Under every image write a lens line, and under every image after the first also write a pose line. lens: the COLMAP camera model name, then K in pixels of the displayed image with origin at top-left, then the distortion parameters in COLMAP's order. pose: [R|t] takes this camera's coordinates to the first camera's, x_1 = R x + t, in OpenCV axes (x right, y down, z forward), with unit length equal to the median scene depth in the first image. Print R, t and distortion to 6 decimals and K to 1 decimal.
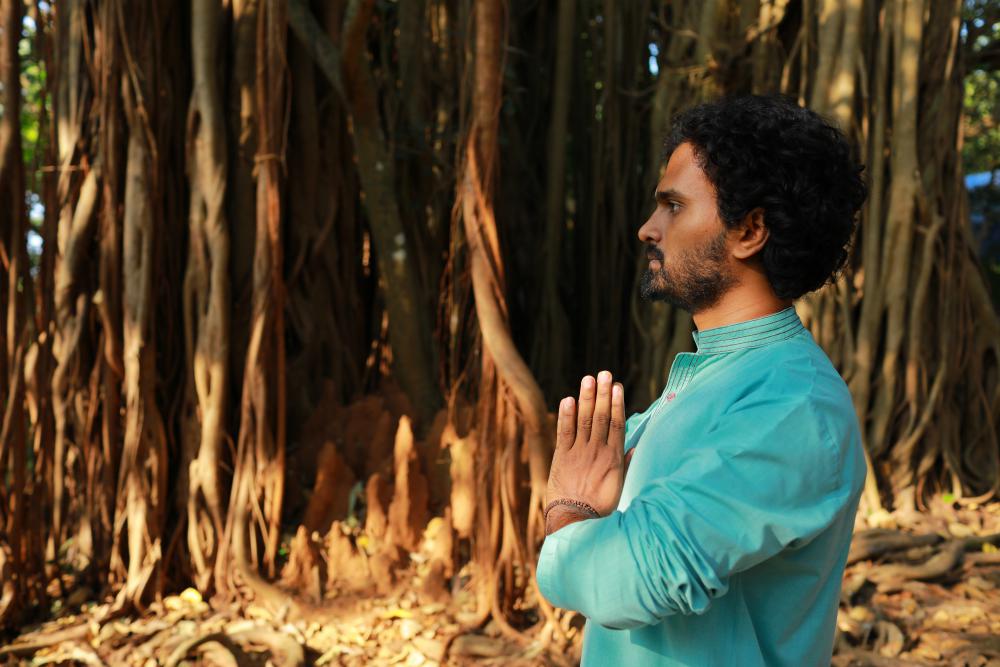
lens RADIAL K [[1018.9, 0, 504.2], [0, 1018.9, 346.1], [0, 0, 1]] dist [-0.105749, 0.135967]
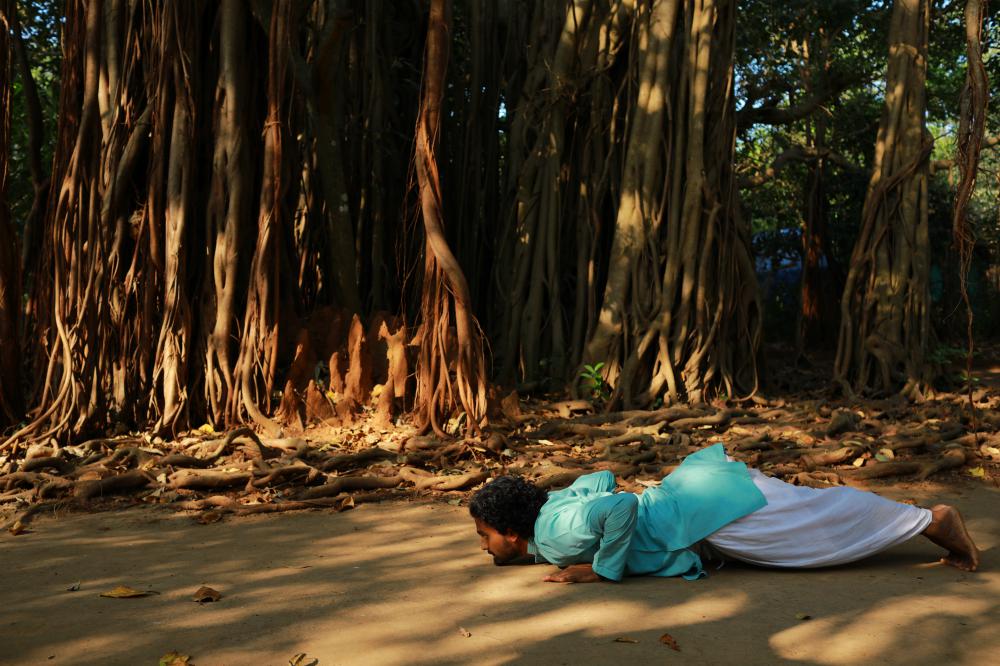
lens RADIAL K [[988.2, 0, 500.0], [0, 988.2, 333.0], [0, 0, 1]] dist [-0.104467, 0.135455]
pose [[0.983297, 0.028375, 0.179784, -0.156515], [-0.017245, 0.997854, -0.063171, 0.190724], [-0.181190, 0.059015, 0.981676, -0.404282]]
